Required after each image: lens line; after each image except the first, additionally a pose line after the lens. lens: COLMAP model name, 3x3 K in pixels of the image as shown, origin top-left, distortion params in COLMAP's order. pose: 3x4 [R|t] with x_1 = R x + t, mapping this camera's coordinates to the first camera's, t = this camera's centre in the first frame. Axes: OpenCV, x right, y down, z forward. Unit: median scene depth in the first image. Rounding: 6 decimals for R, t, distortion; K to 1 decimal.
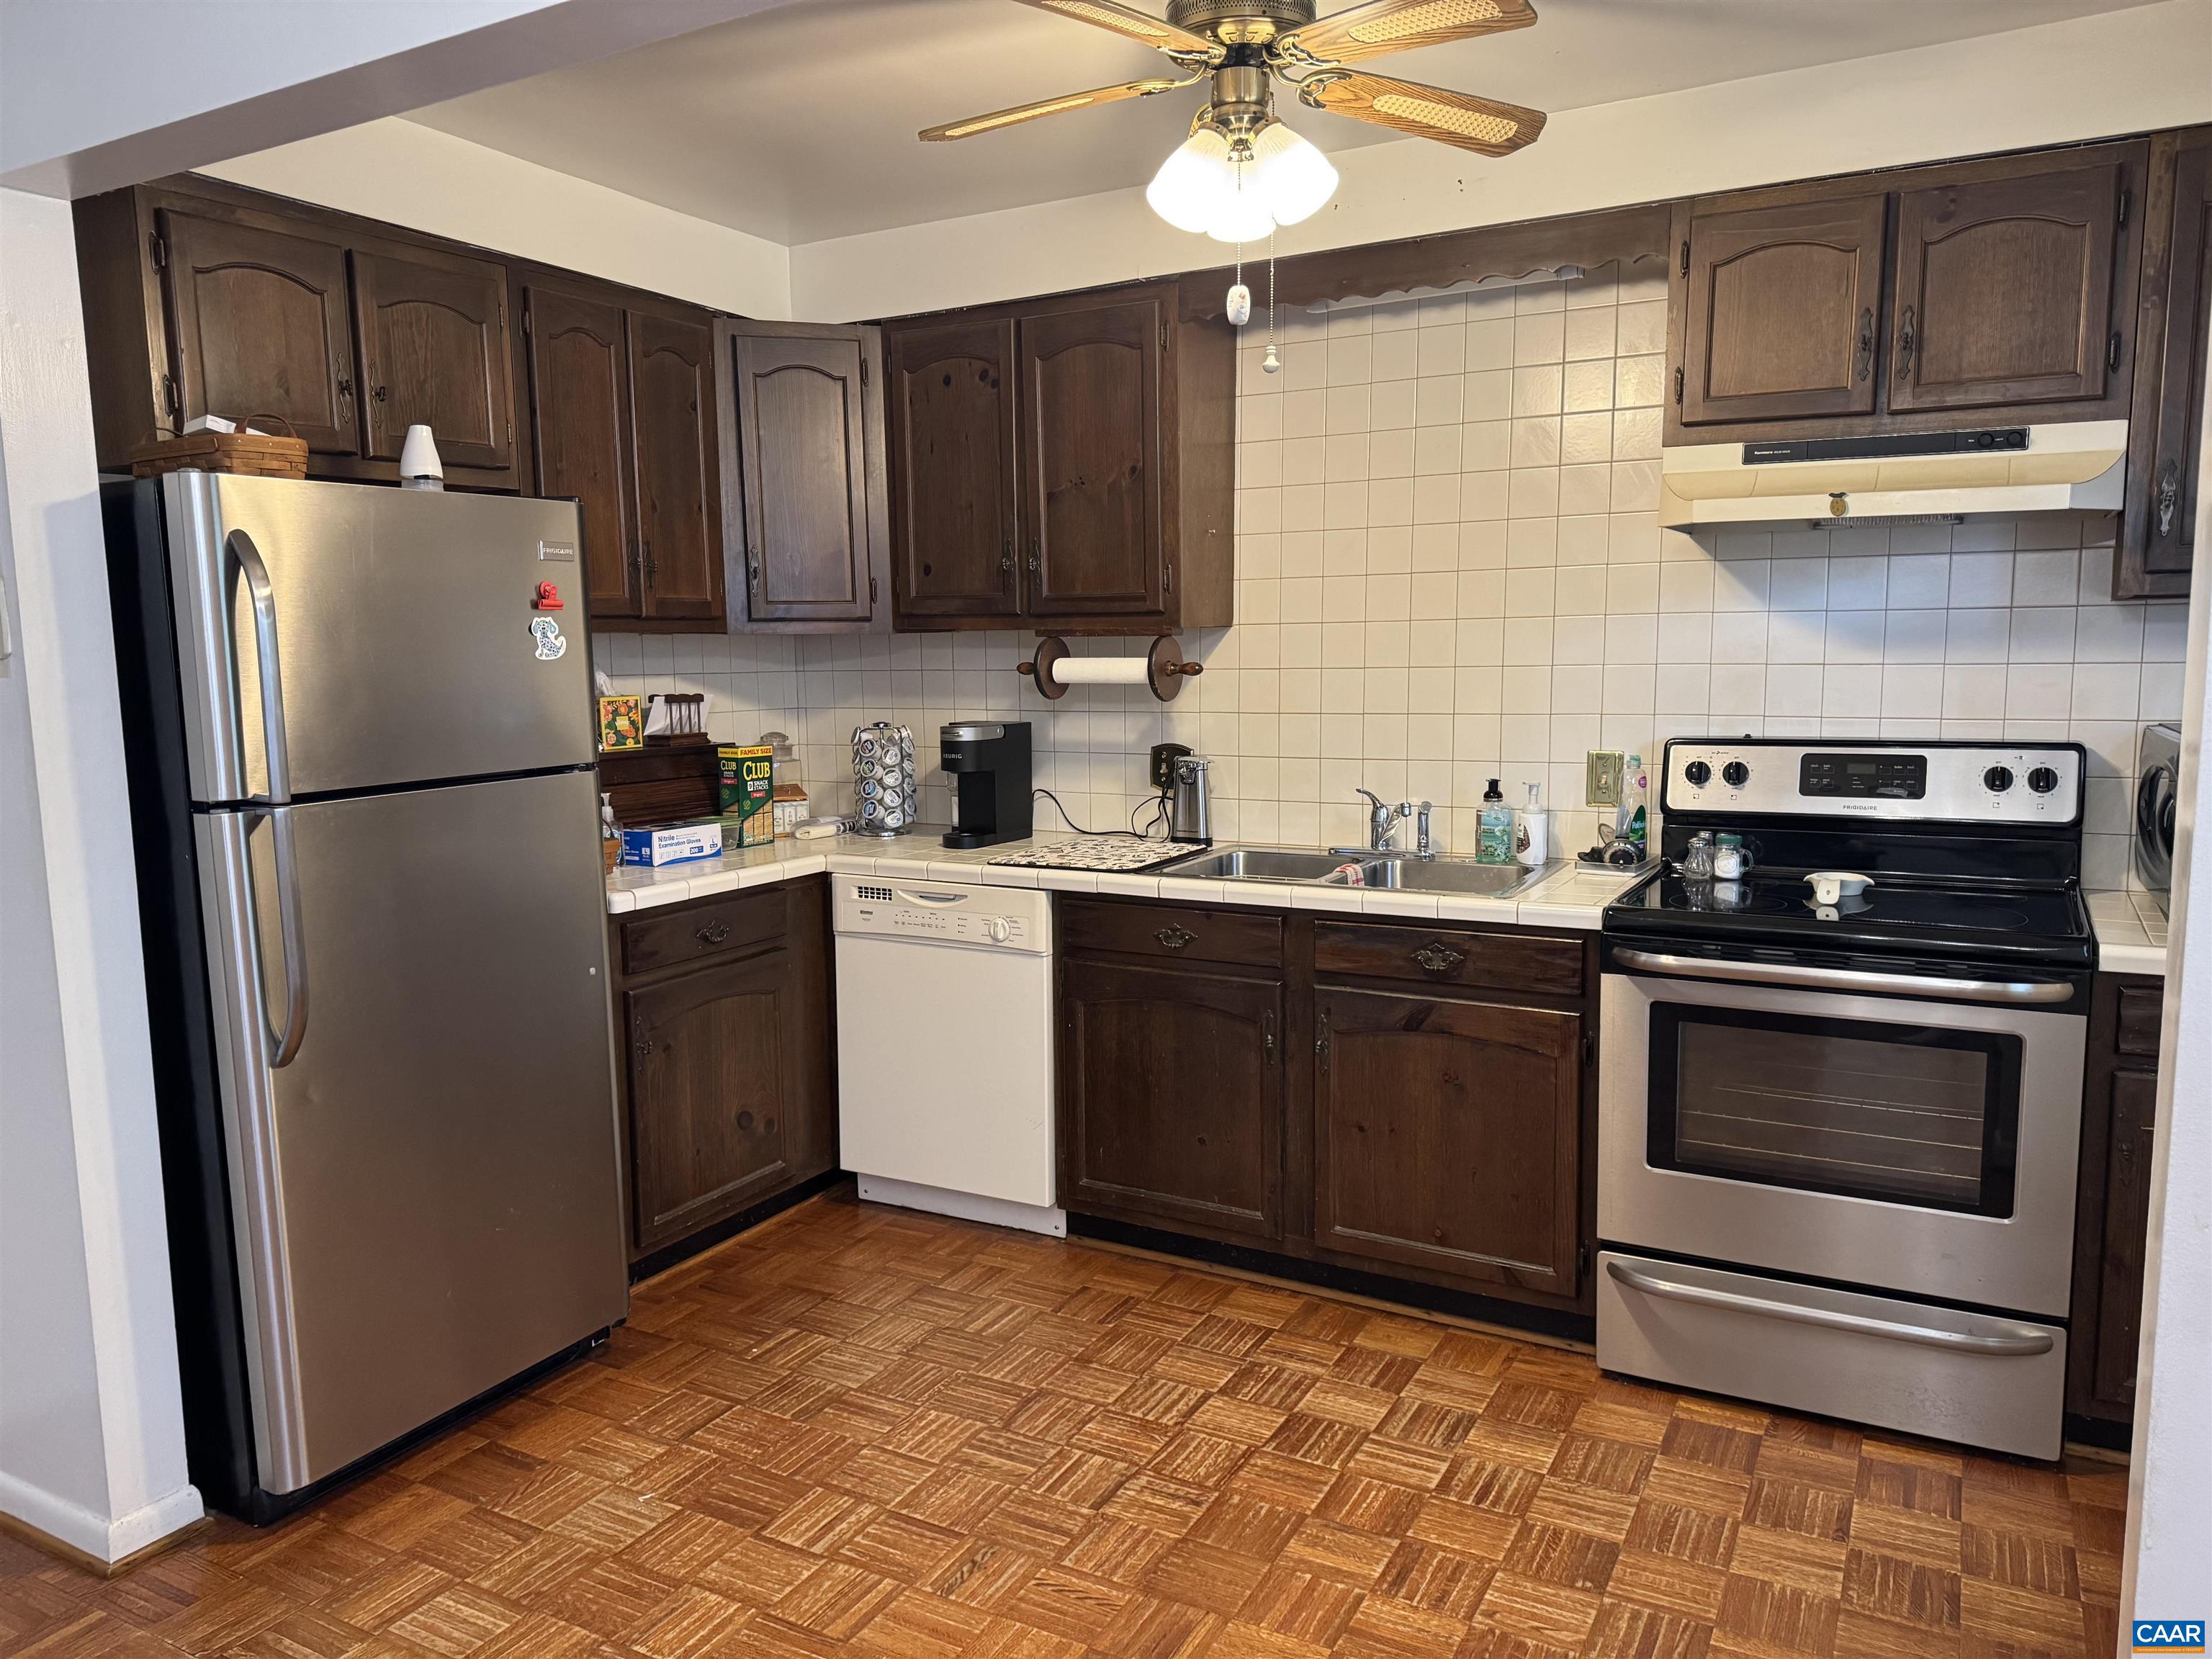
lens RADIAL K [[1536.5, 0, 1102.4], [0, 1536.5, 812.9], [0, 0, 1]] dist [0.047111, -0.046107]
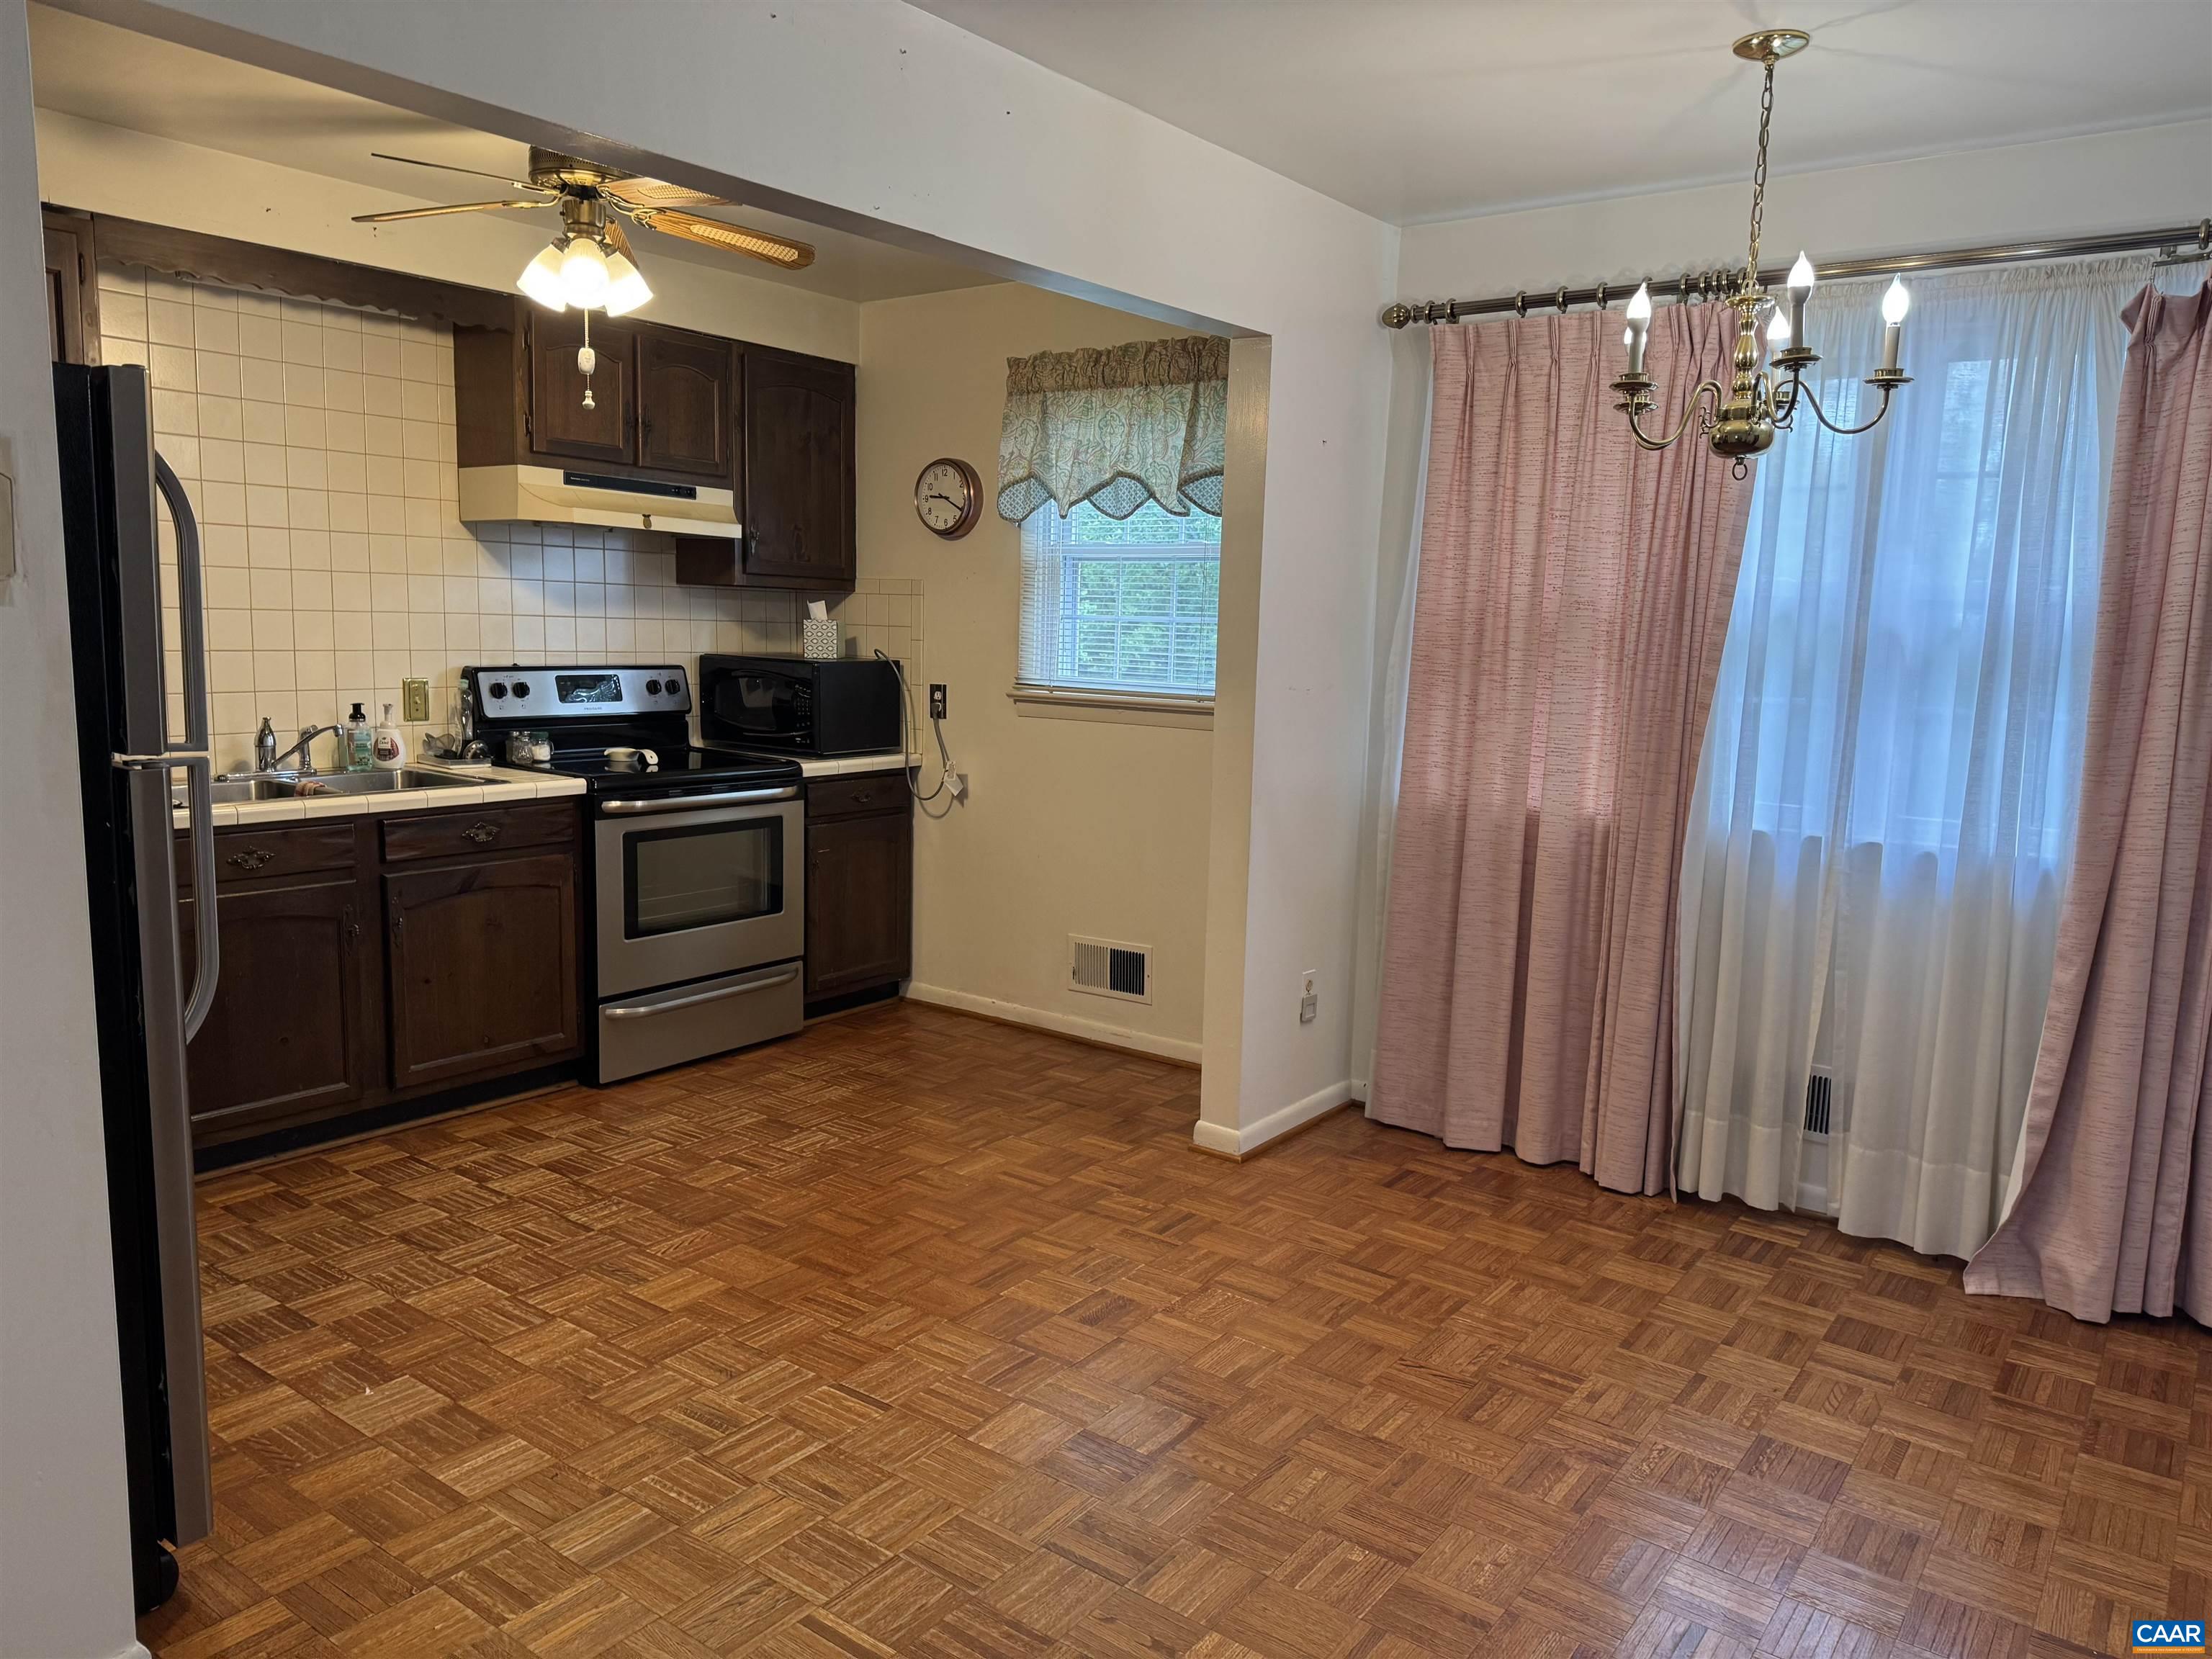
lens RADIAL K [[1536.5, 0, 1133.1], [0, 1536.5, 823.0], [0, 0, 1]] dist [0.047111, -0.046107]
pose [[0.119108, -0.111729, 0.986575, -1.030596], [0.073694, 0.991902, 0.103436, -0.011067], [-0.990143, 0.060385, 0.126377, 0.272765]]
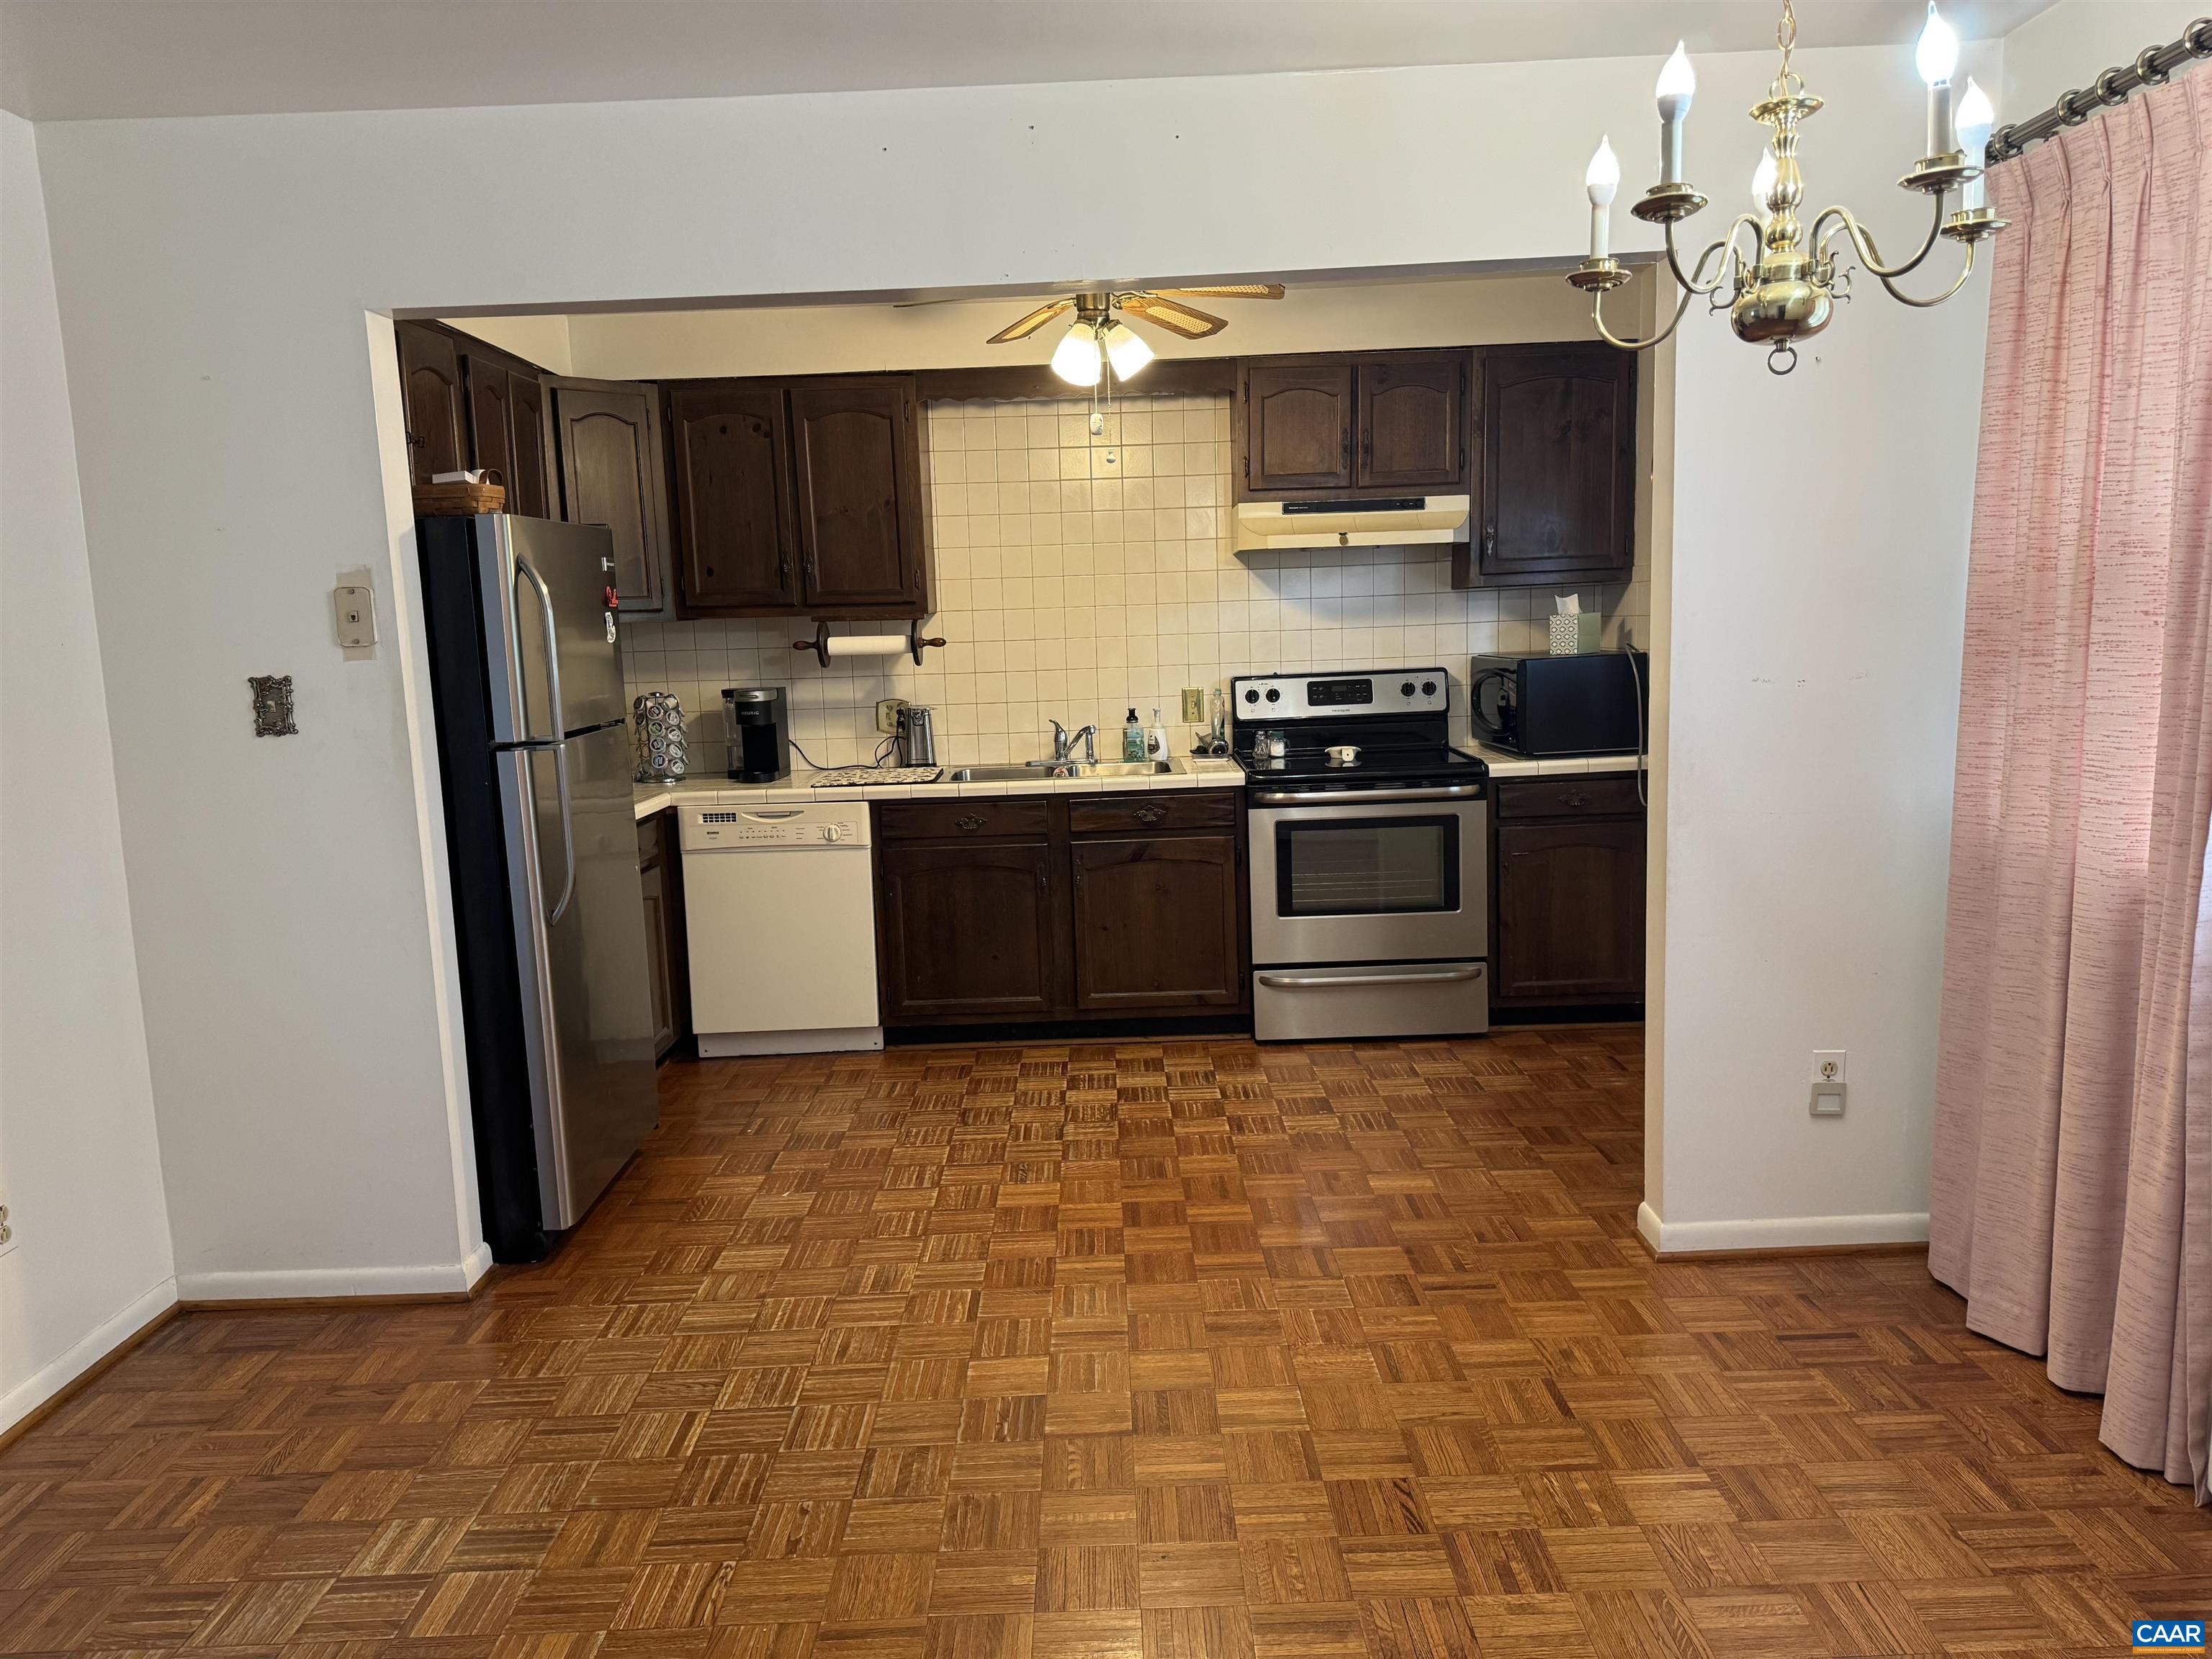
lens RADIAL K [[1536.5, 0, 1110.9], [0, 1536.5, 820.1], [0, 0, 1]] dist [0.047111, -0.046107]
pose [[0.872662, -0.082346, 0.481331, -0.597000], [0.076815, 0.996556, 0.031225, 0.046933], [-0.482245, 0.009725, 0.875982, -0.399266]]
